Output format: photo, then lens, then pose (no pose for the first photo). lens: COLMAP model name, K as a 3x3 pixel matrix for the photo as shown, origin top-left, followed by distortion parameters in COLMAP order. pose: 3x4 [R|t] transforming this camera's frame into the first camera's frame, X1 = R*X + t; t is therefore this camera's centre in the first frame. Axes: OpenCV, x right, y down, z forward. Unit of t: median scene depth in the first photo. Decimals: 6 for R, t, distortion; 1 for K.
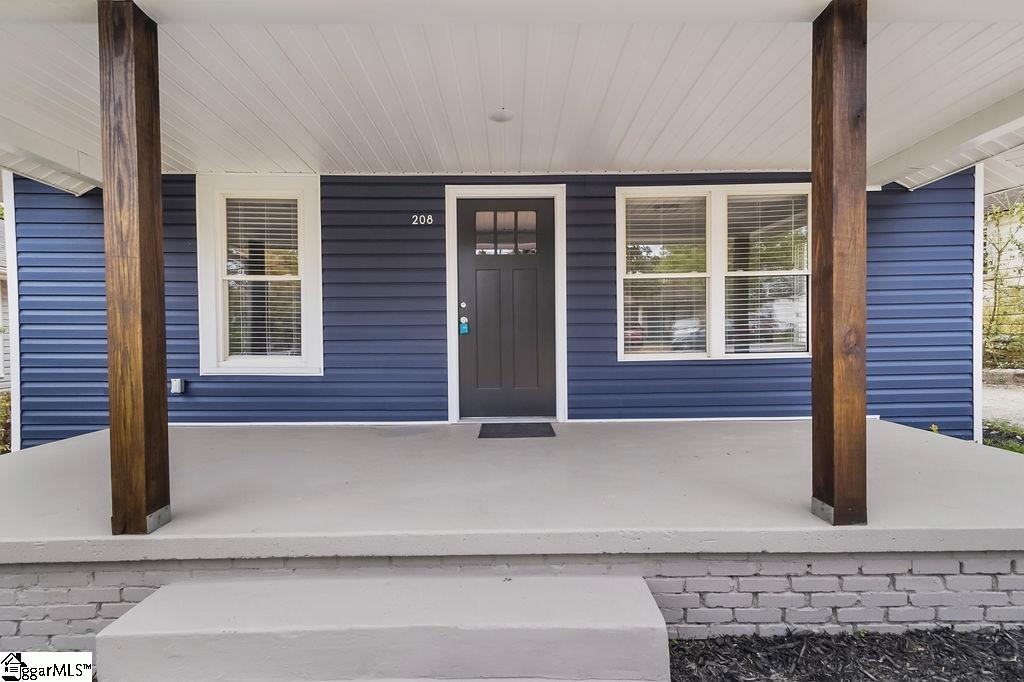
lens RADIAL K [[475.0, 0, 518.3], [0, 475.0, 335.3], [0, 0, 1]] dist [-0.000469, -0.000272]
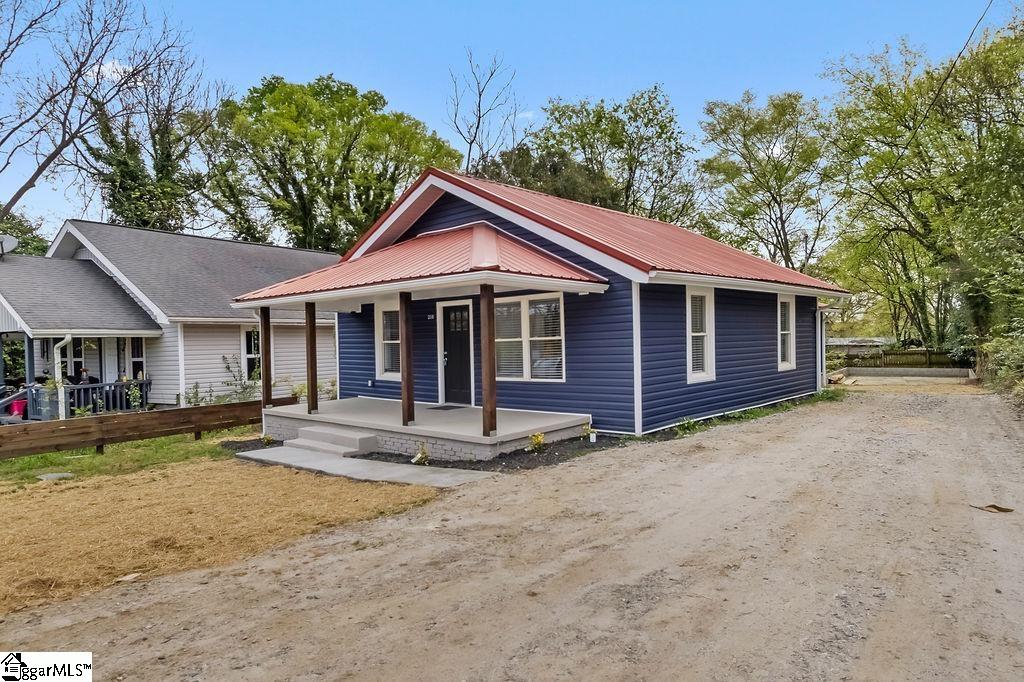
lens RADIAL K [[627.1, 0, 514.4], [0, 627.1, 348.3], [0, 0, 1]] dist [0.022527, 0.000685]
pose [[0.723458, 0.003039, -0.690362, 2.222525], [0.005900, 0.999927, 0.010585, -0.118785], [0.690343, -0.011731, 0.723387, -0.950855]]
